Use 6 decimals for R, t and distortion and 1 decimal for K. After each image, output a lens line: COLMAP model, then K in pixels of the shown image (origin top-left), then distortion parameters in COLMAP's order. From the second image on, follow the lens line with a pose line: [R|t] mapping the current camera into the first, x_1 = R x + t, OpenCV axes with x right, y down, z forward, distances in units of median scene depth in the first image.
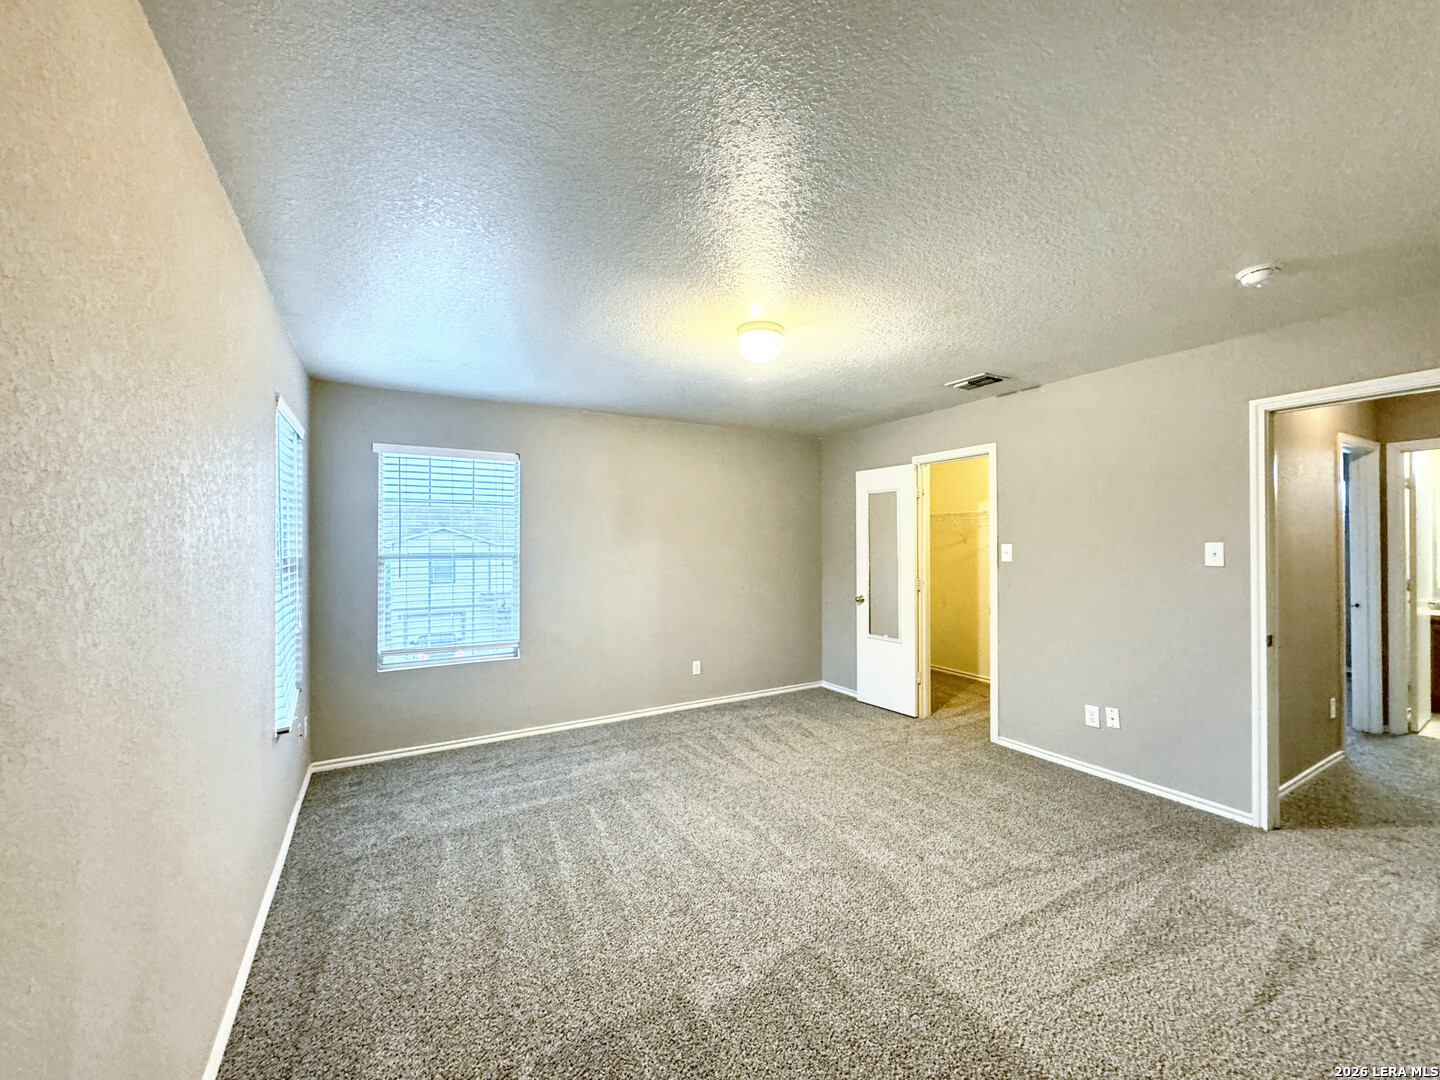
lens RADIAL K [[573.6, 0, 720.0], [0, 573.6, 540.0], [0, 0, 1]] dist [-0.001308, 0.000103]
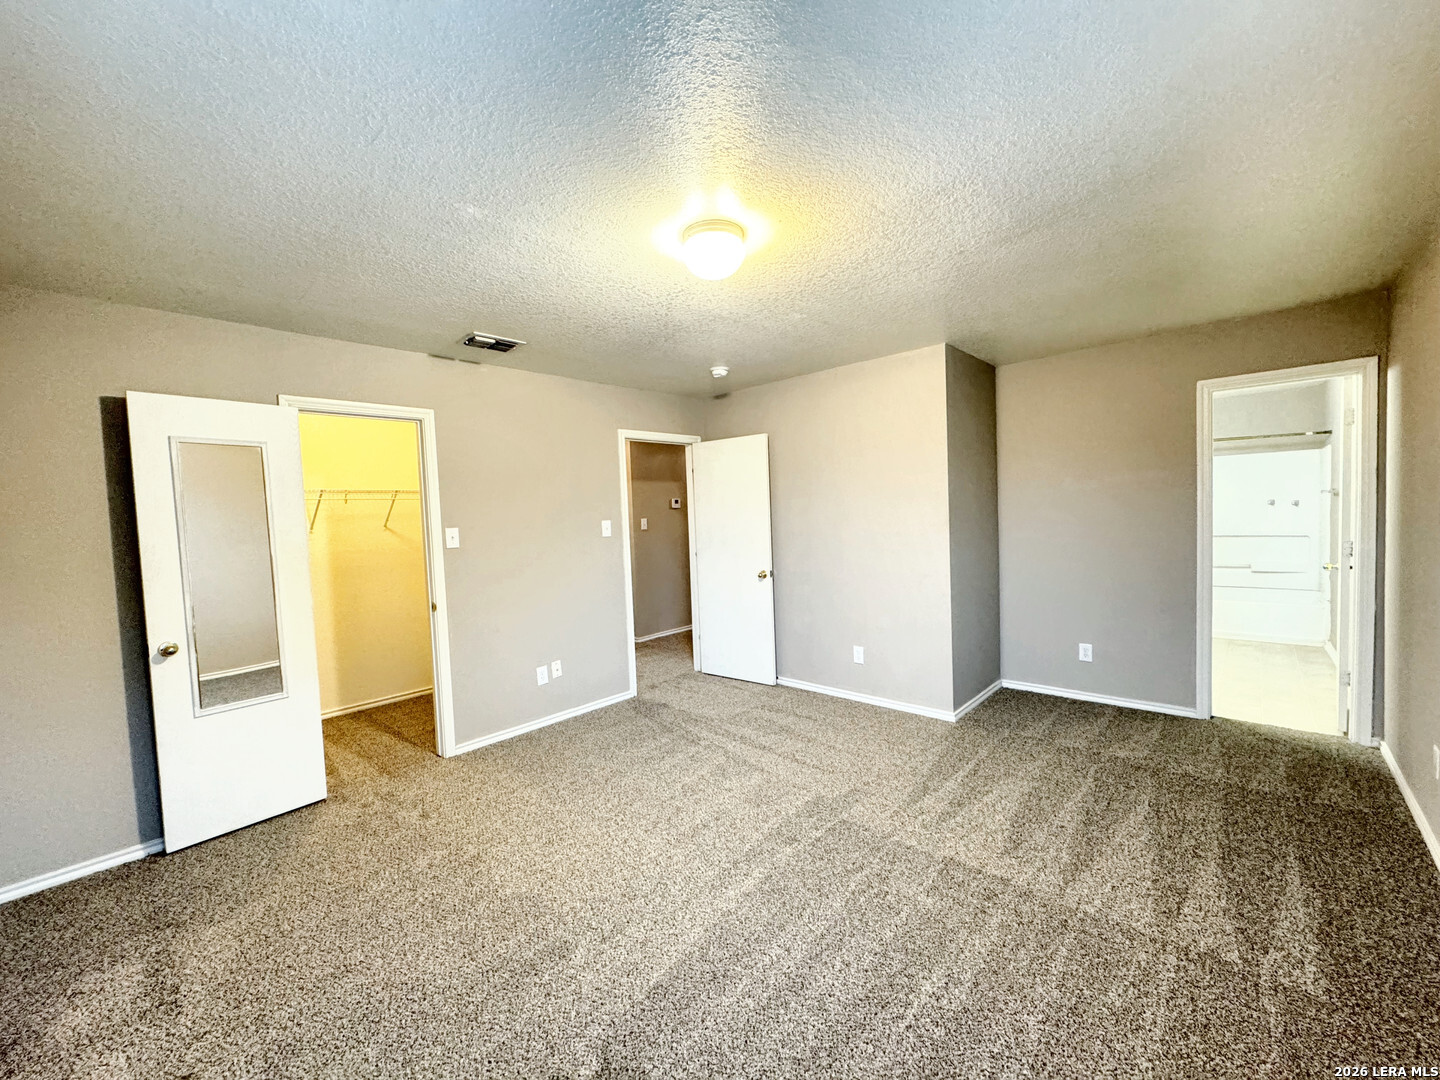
lens RADIAL K [[573.6, 0, 720.0], [0, 573.6, 540.0], [0, 0, 1]] dist [-0.001308, 0.000103]
pose [[-0.281453, -0.027227, 0.959189, -0.510790], [0.034197, 0.998678, 0.038383, 0.006262], [-0.958966, 0.043604, -0.280149, 0.924387]]
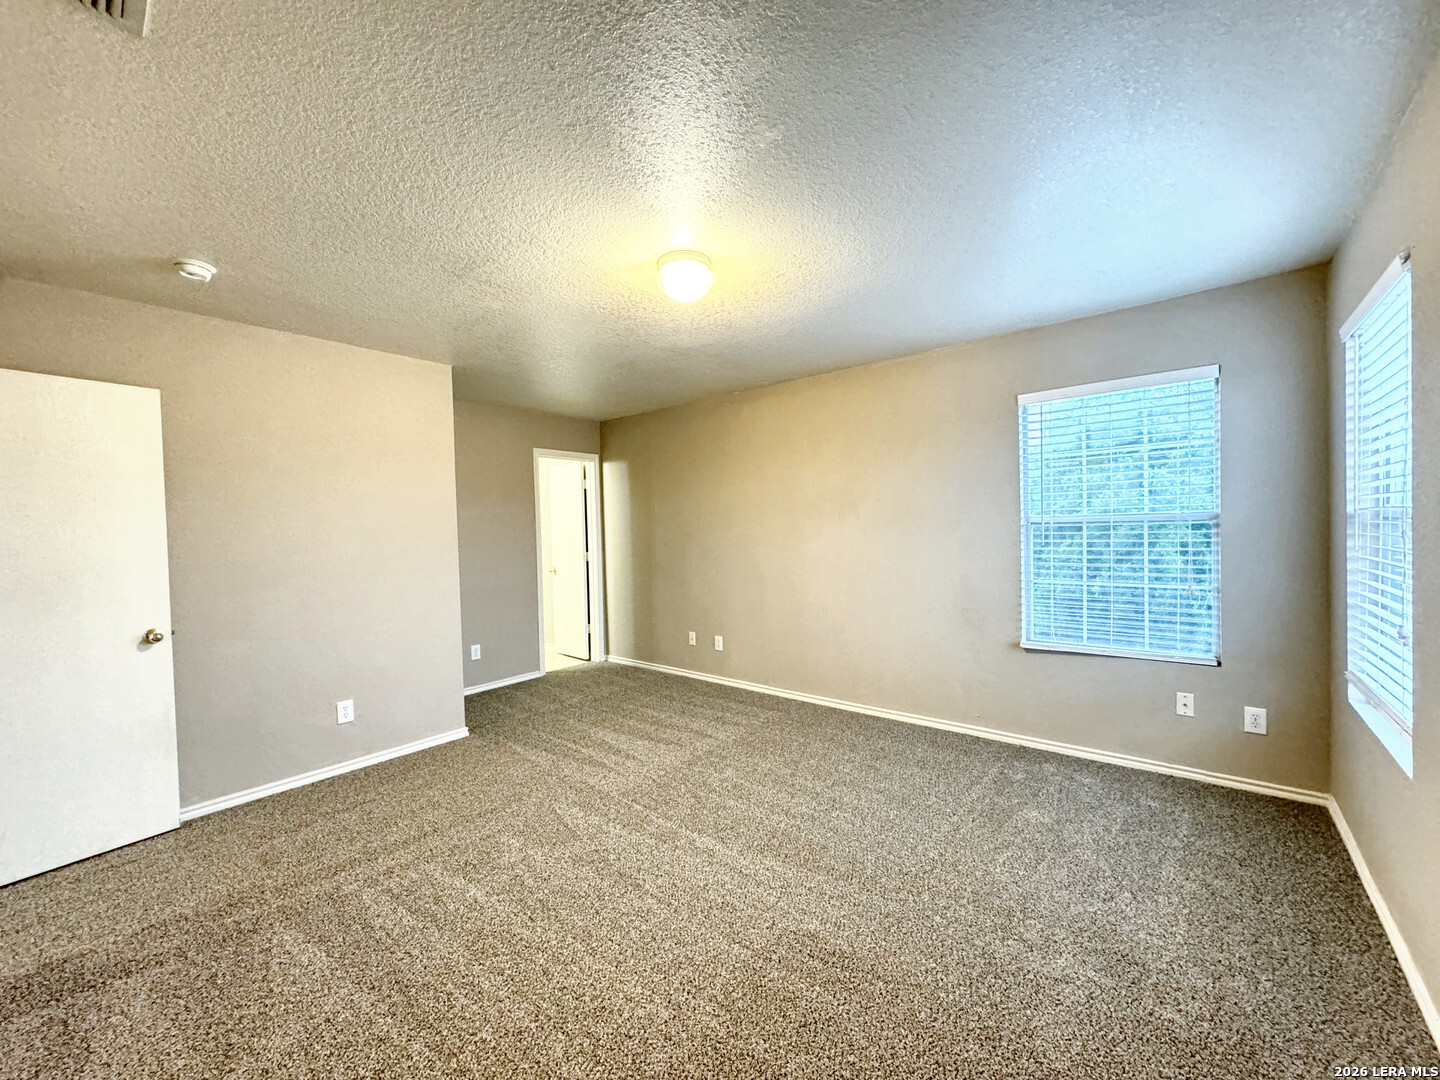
lens RADIAL K [[573.6, 0, 720.0], [0, 573.6, 540.0], [0, 0, 1]] dist [-0.001308, 0.000103]
pose [[-0.941424, 0.037426, -0.335141, 0.240401], [0.033508, 0.999286, 0.017467, 0.025421], [0.335556, 0.005214, -0.942006, 1.380547]]
